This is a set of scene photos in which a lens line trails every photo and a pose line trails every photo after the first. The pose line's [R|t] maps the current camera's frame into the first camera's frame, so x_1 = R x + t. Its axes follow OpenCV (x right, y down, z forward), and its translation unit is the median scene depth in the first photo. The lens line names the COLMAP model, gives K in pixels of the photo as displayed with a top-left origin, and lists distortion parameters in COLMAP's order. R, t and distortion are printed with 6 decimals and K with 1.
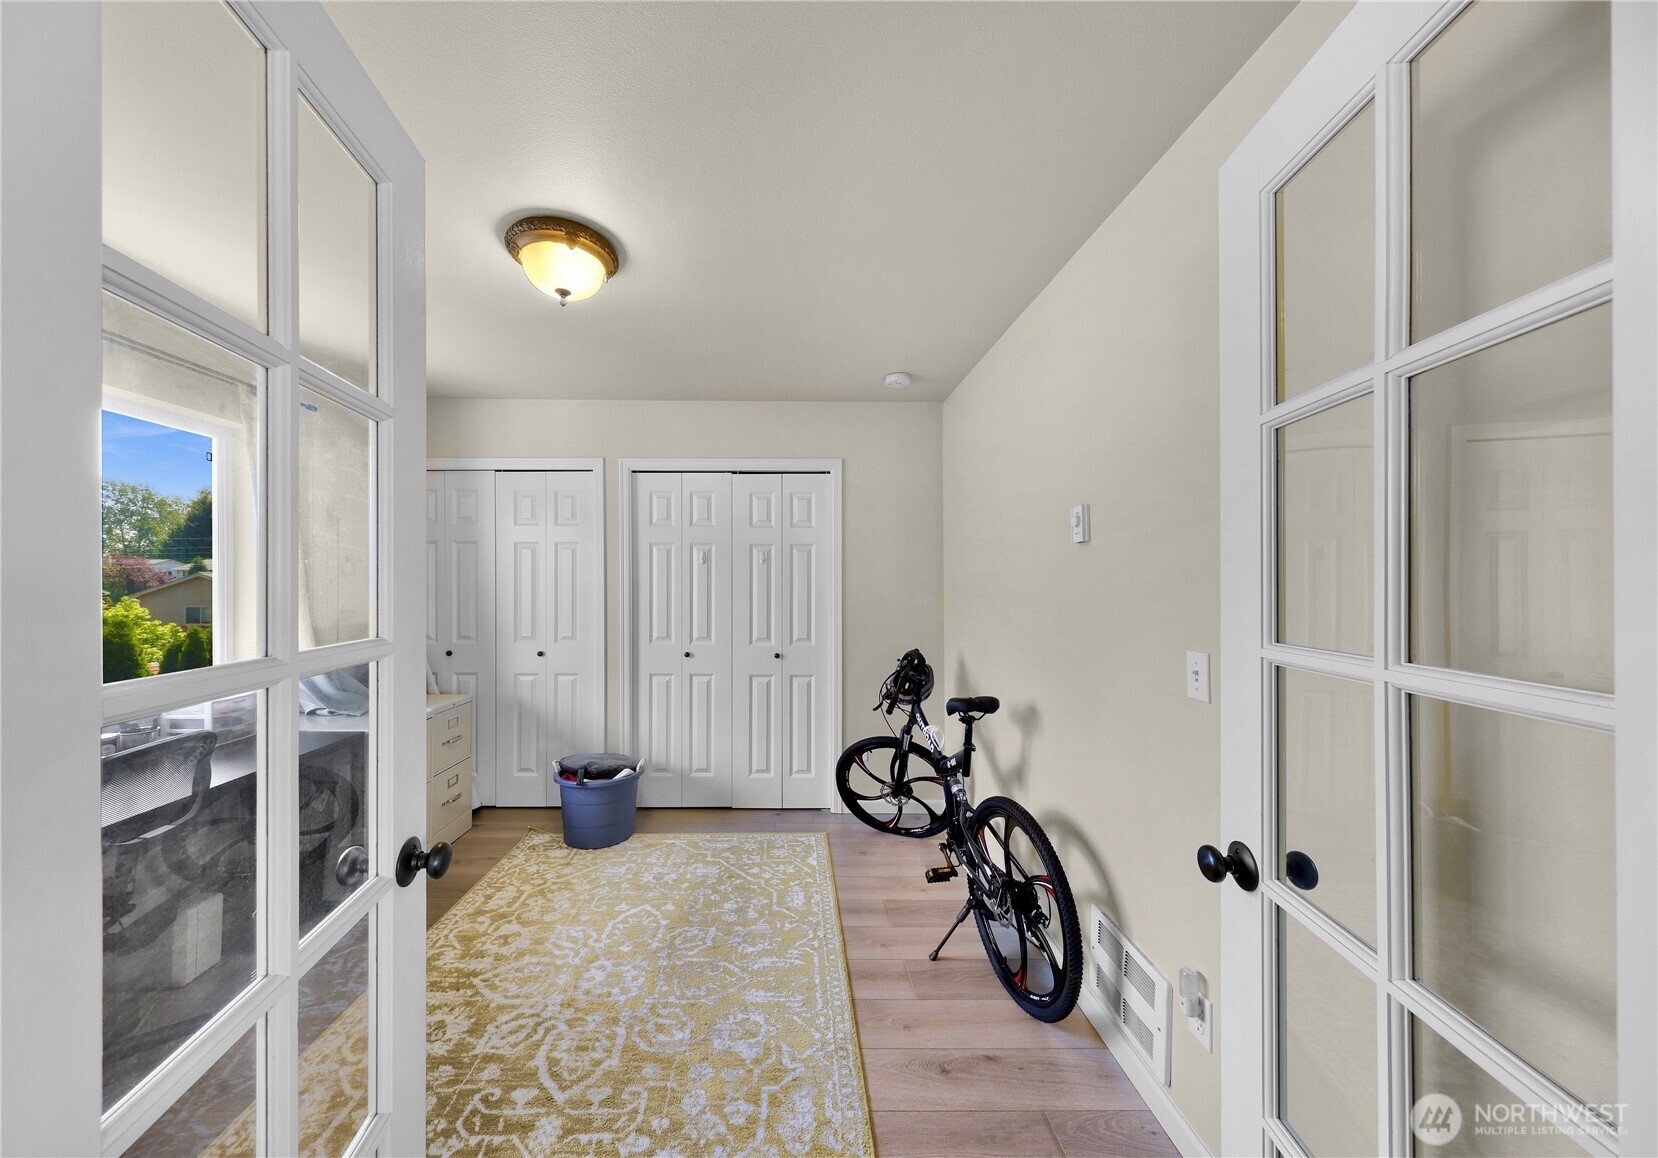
lens RADIAL K [[562.4, 0, 776.9], [0, 562.4, 580.8], [0, 0, 1]] dist [0.007001, -0.000095]
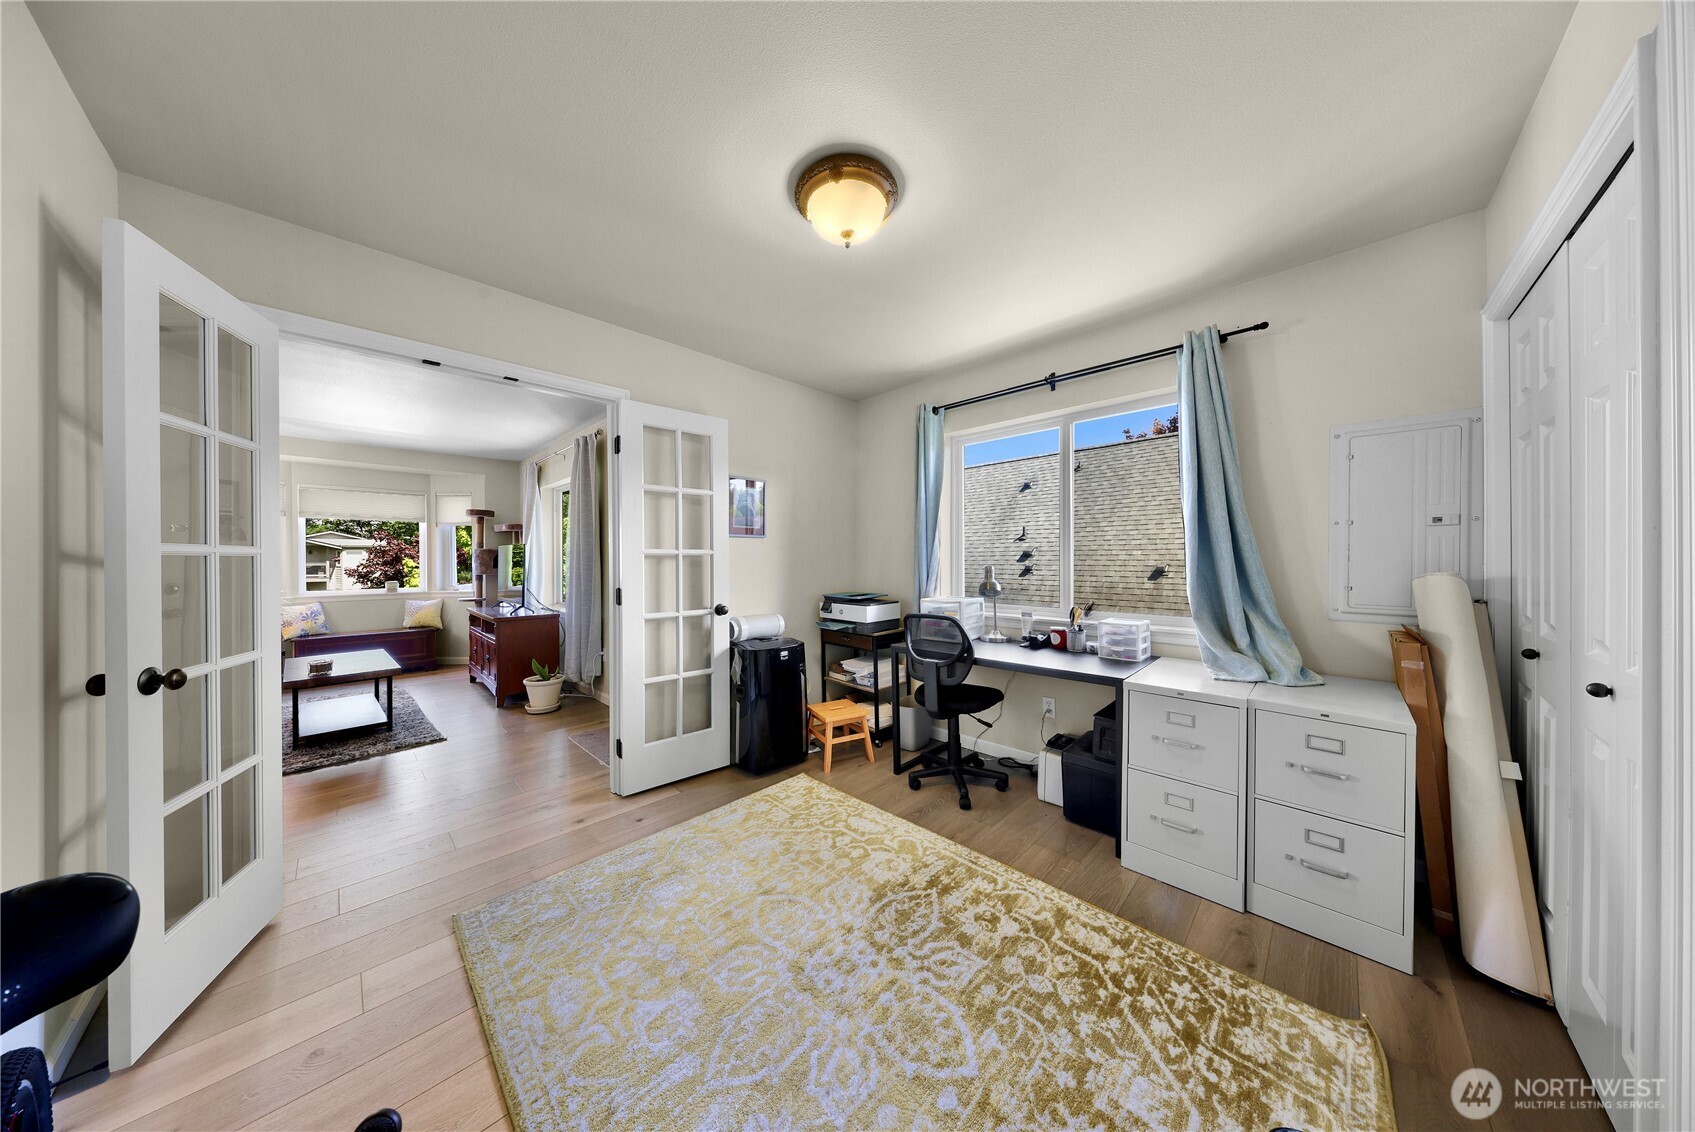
lens RADIAL K [[495.3, 0, 832.5], [0, 495.3, 560.0], [0, 0, 1]] dist [0.001792, 0.000059]
pose [[-0.697619, 0.003541, -0.716460, 0.191308], [0.004532, 0.999990, 0.000530, 0.054543], [0.716455, -0.002877, -0.697628, 1.075436]]
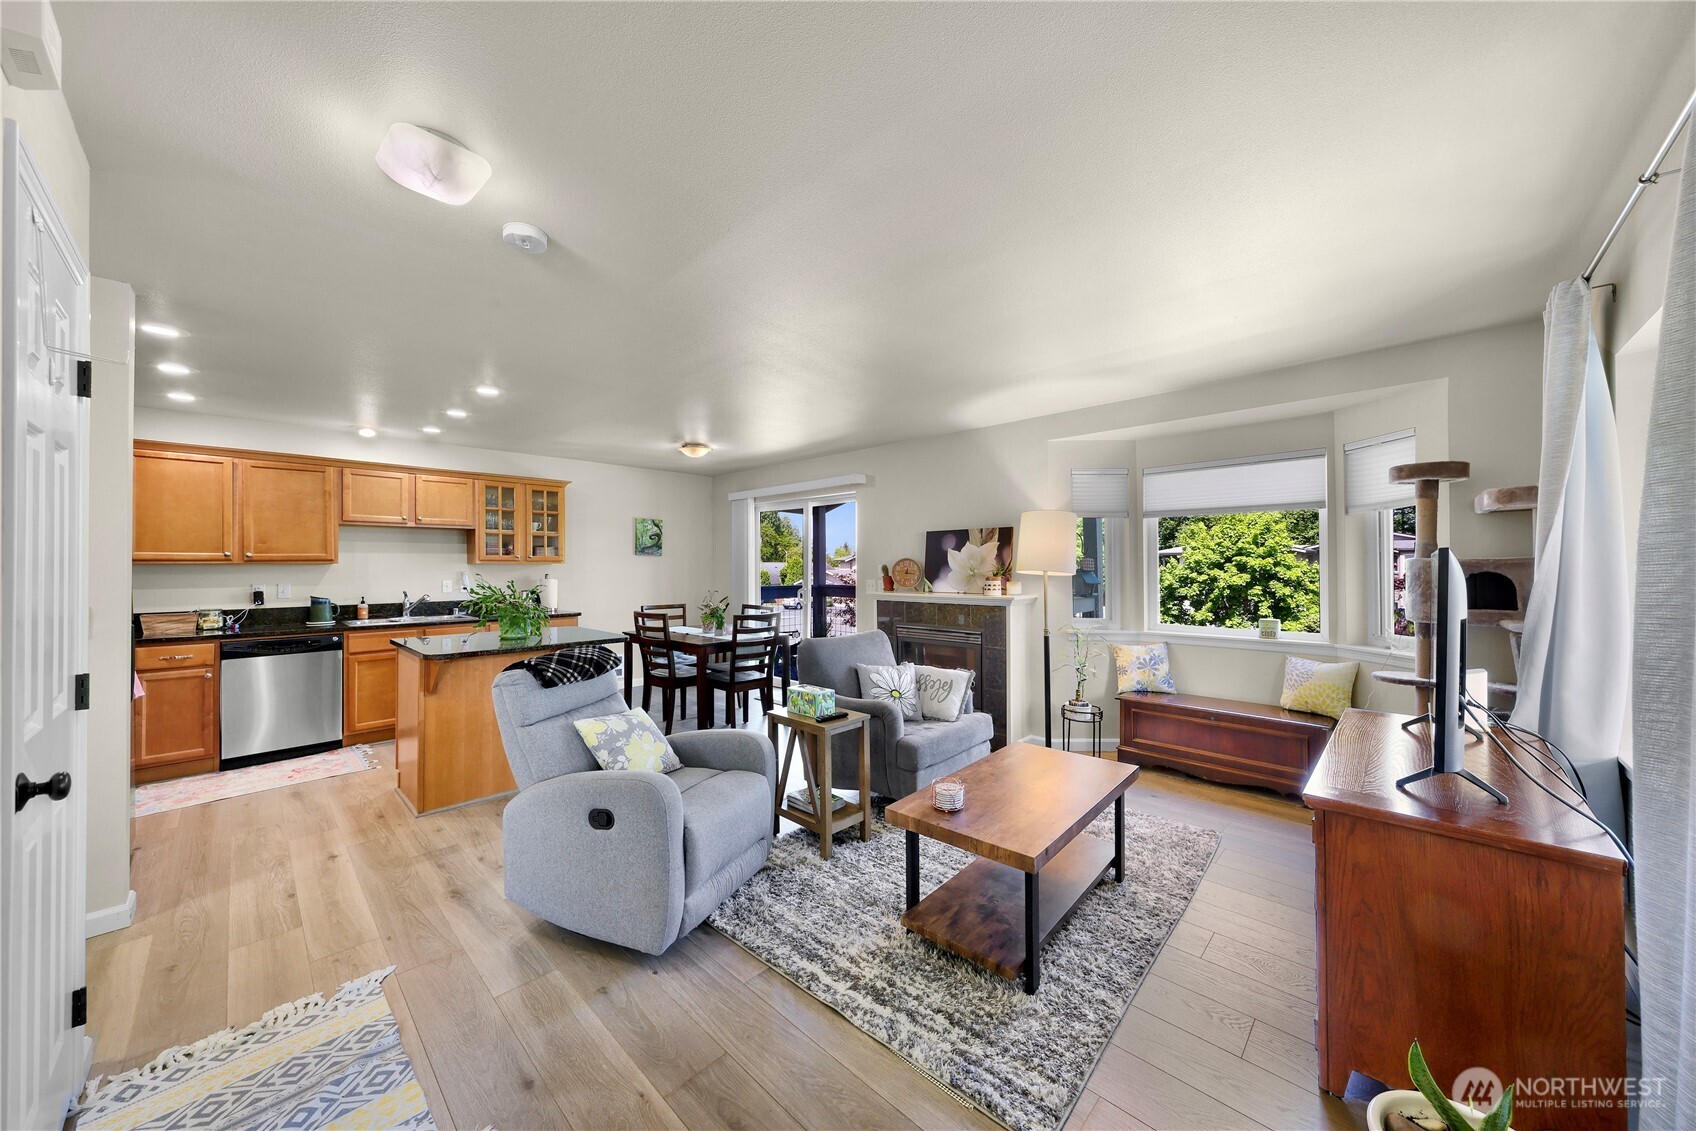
lens RADIAL K [[587.3, 0, 843.9], [0, 587.3, 563.5], [0, 0, 1]] dist [-0.000682, -0.000099]
pose [[-0.724945, 0.007841, 0.688762, -0.242242], [0.003858, 0.999966, -0.007324, 0.012682], [-0.688796, -0.002652, -0.724950, -0.029262]]
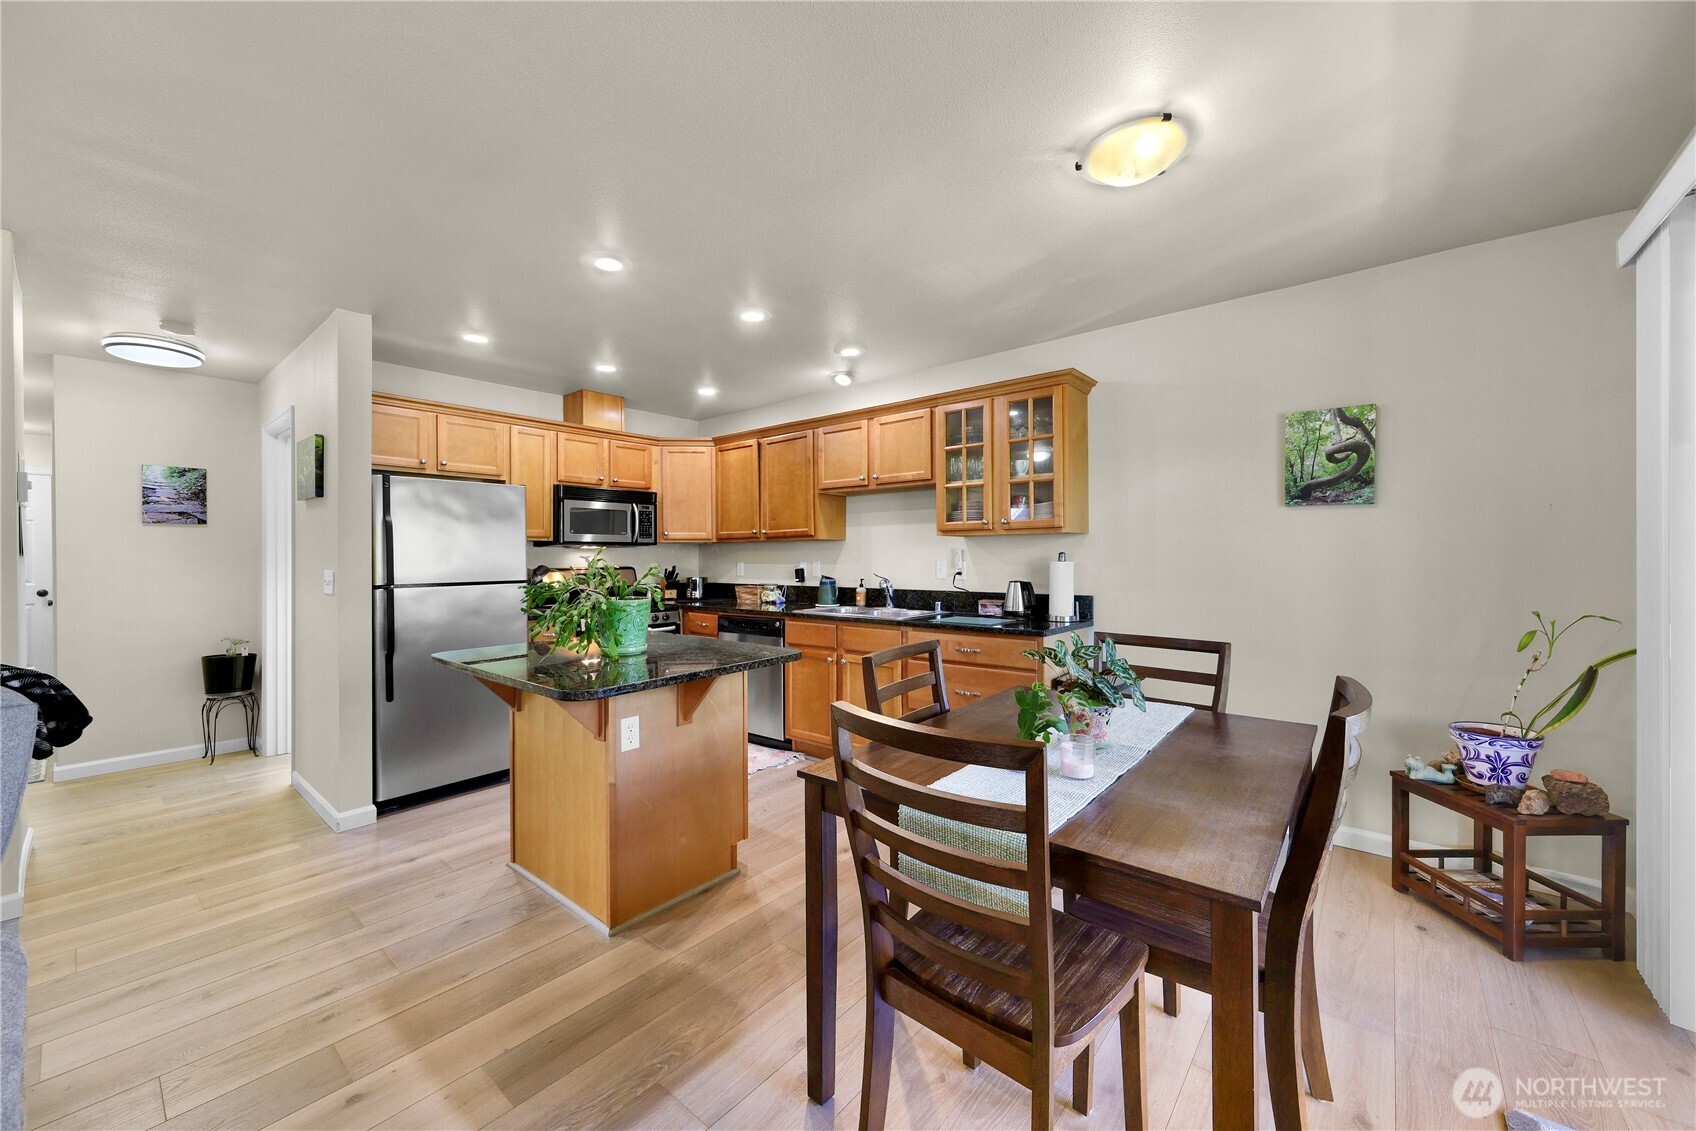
lens RADIAL K [[643.2, 0, 839.5], [0, 643.2, 560.5], [0, 0, 1]] dist [0.003975, -0.000921]
pose [[0.640497, -0.005785, 0.767938, 0.745959], [0.001738, 0.999980, 0.006084, 0.038177], [-0.767958, -0.002563, 0.640495, -1.293485]]
